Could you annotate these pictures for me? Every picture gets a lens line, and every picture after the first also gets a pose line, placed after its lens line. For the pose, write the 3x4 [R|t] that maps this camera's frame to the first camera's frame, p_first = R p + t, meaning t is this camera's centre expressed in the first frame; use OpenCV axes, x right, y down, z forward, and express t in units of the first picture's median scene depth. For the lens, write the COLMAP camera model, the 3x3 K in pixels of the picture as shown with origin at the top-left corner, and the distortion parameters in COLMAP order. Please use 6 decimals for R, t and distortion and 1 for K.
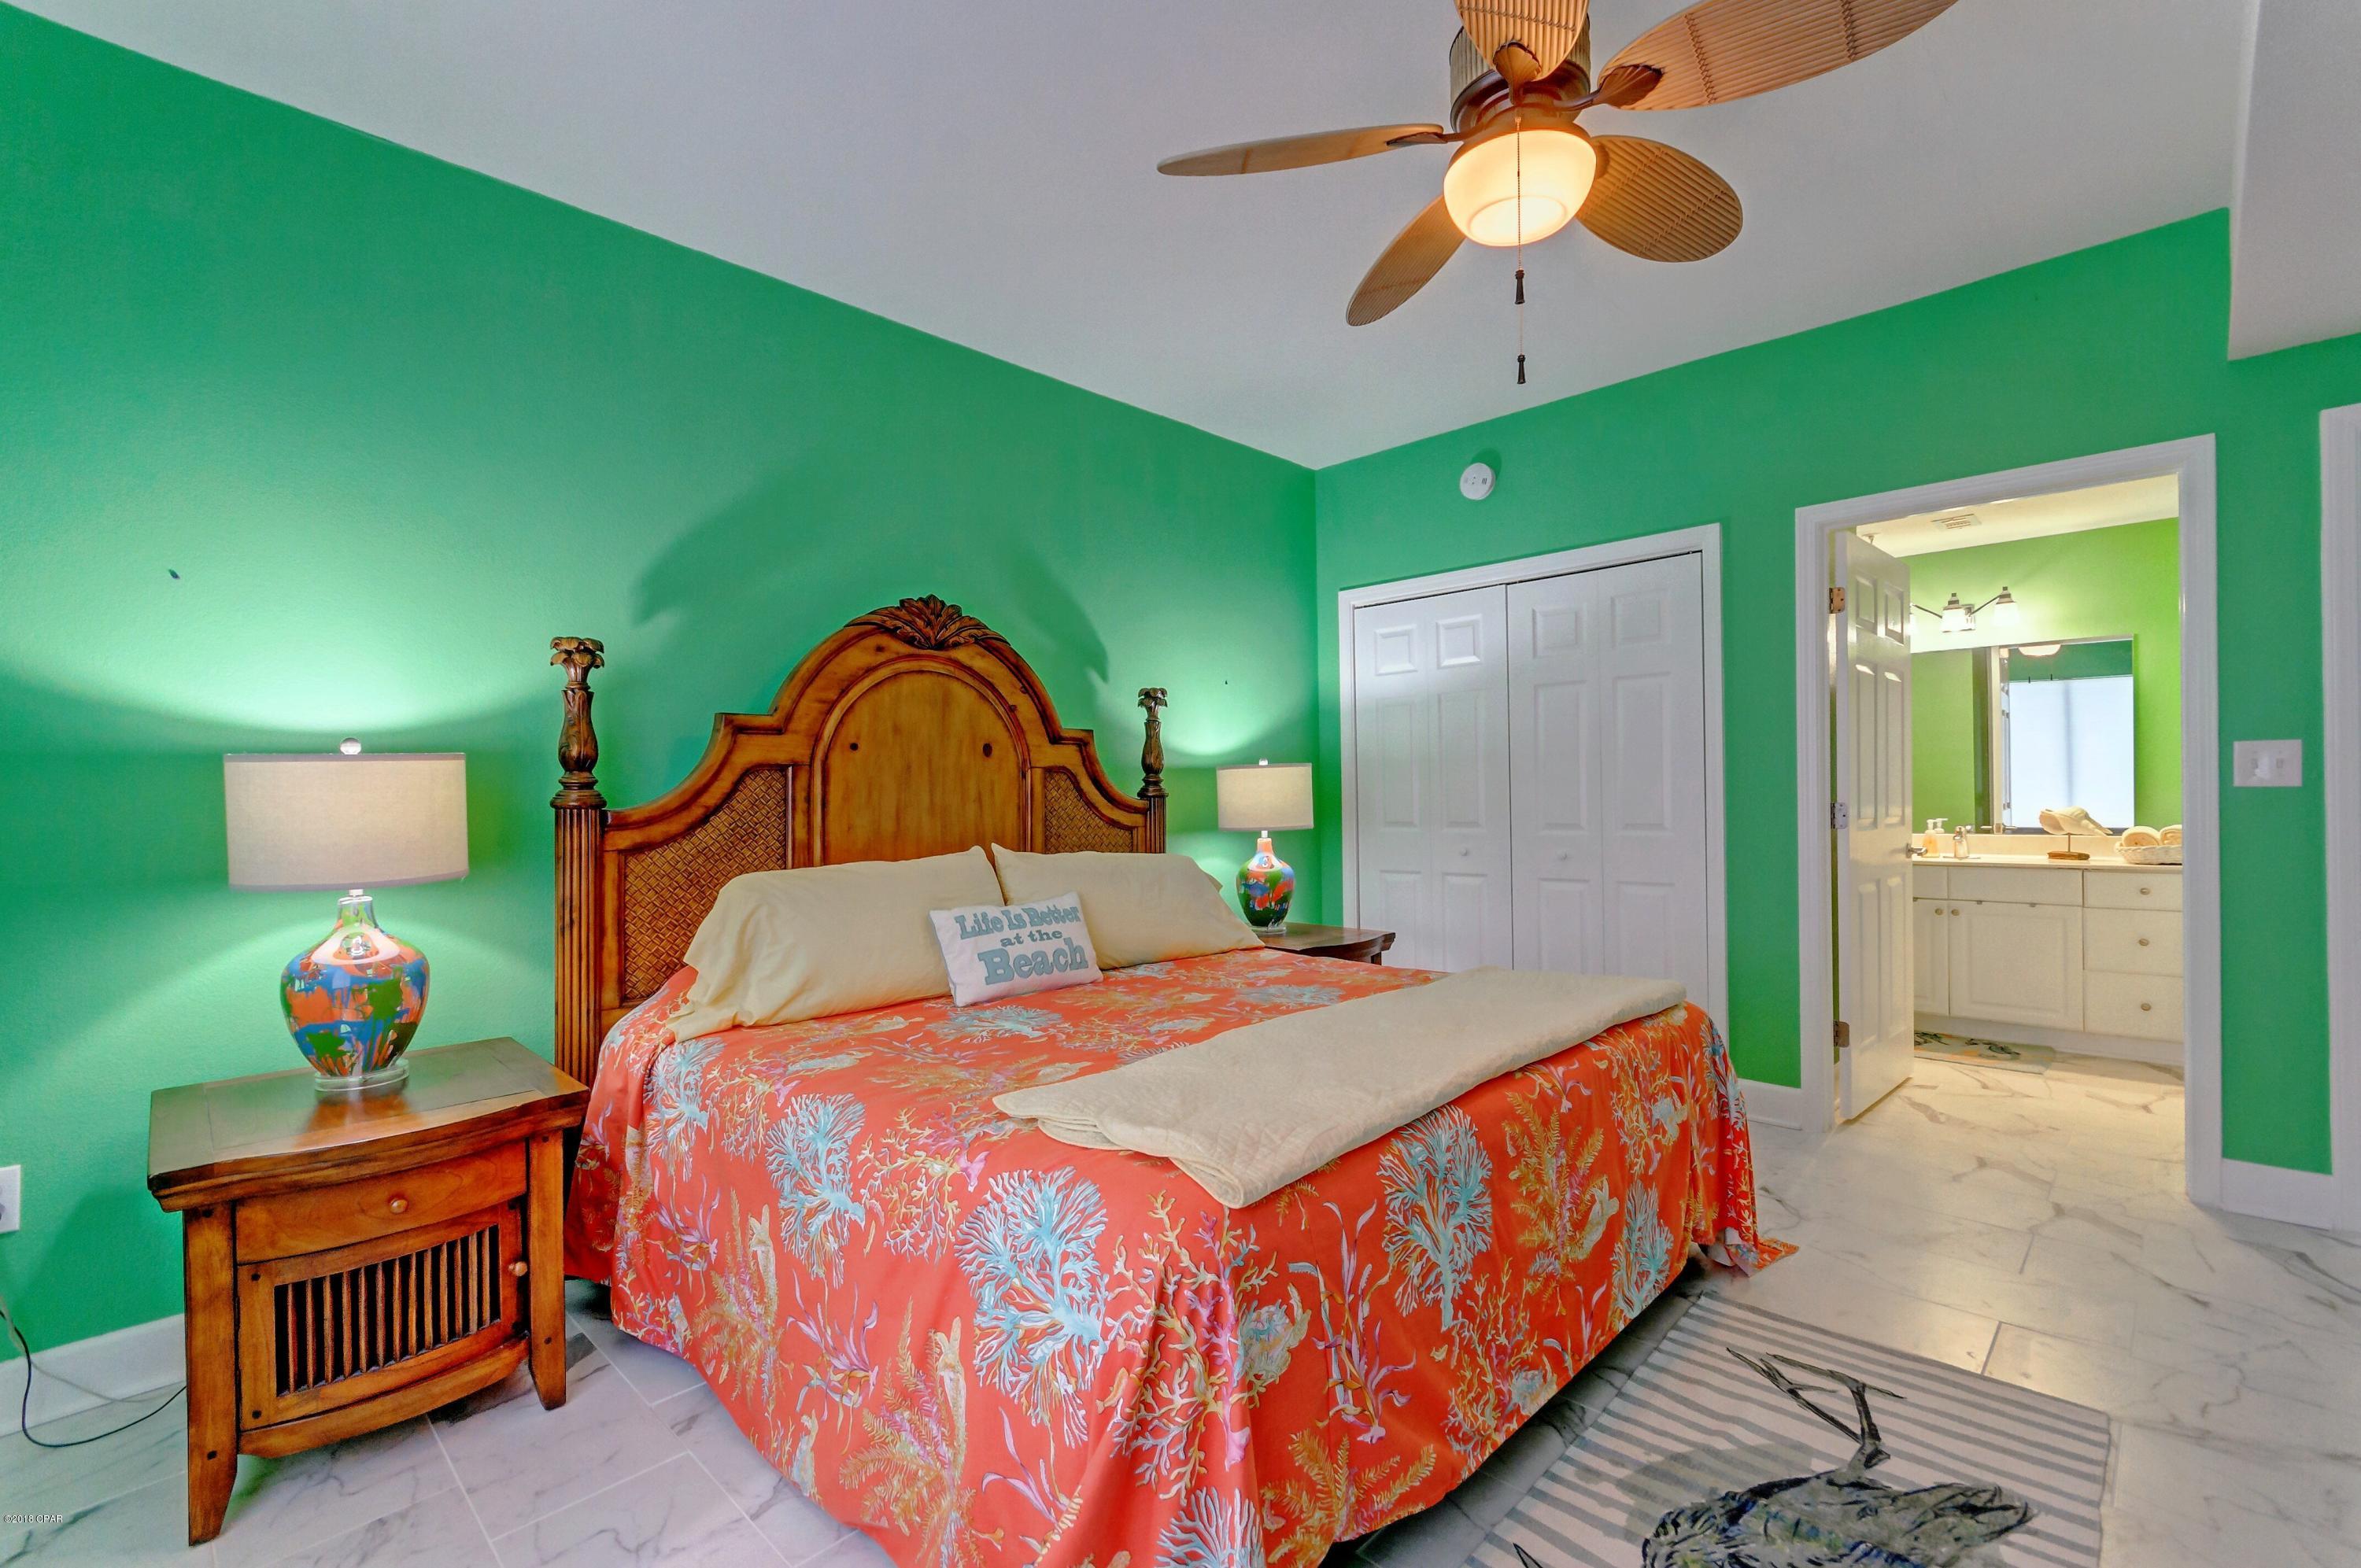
lens RADIAL K [[1042.0, 0, 1172.5], [0, 1042.0, 795.4], [0, 0, 1]] dist [0.000447, 0.000333]
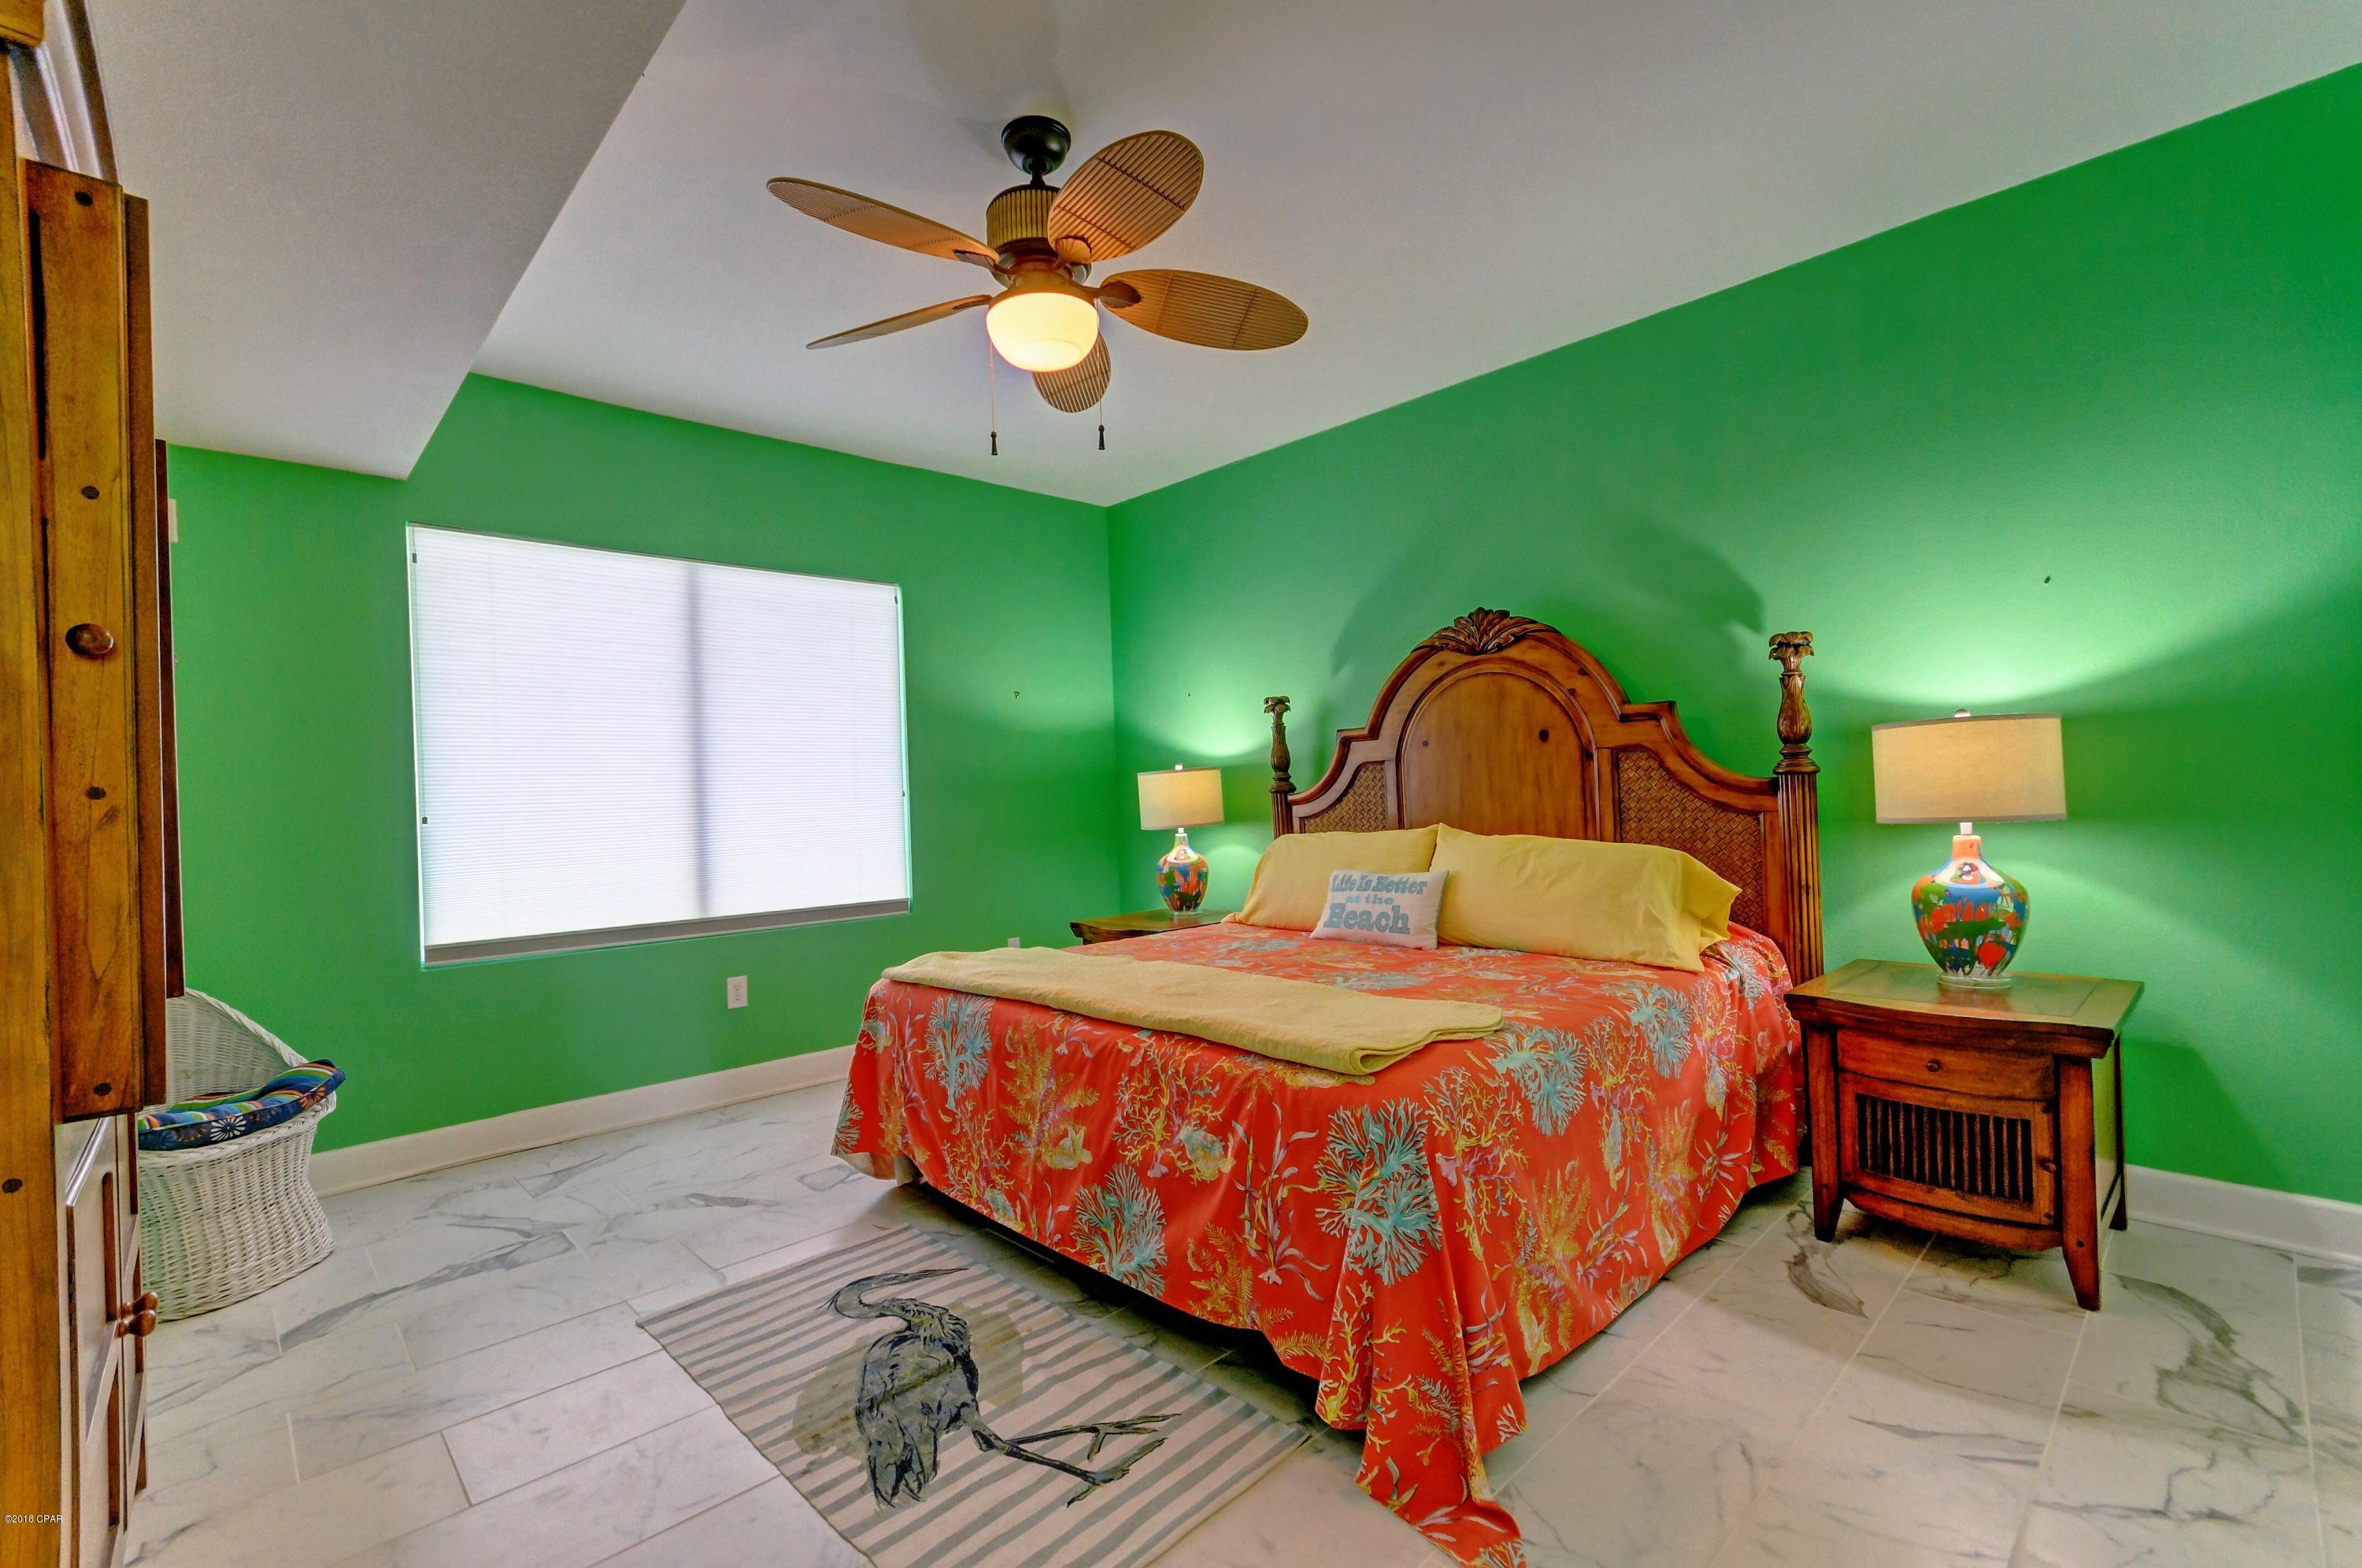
lens RADIAL K [[1042.5, 0, 1173.0], [0, 1042.5, 795.4], [0, 0, 1]] dist [0.000447, 0.000333]
pose [[-0.041949, 0.015895, -0.998993, 1.080861], [0.036559, 0.999228, 0.014364, -0.013753], [0.998451, -0.035920, -0.042497, 0.798451]]
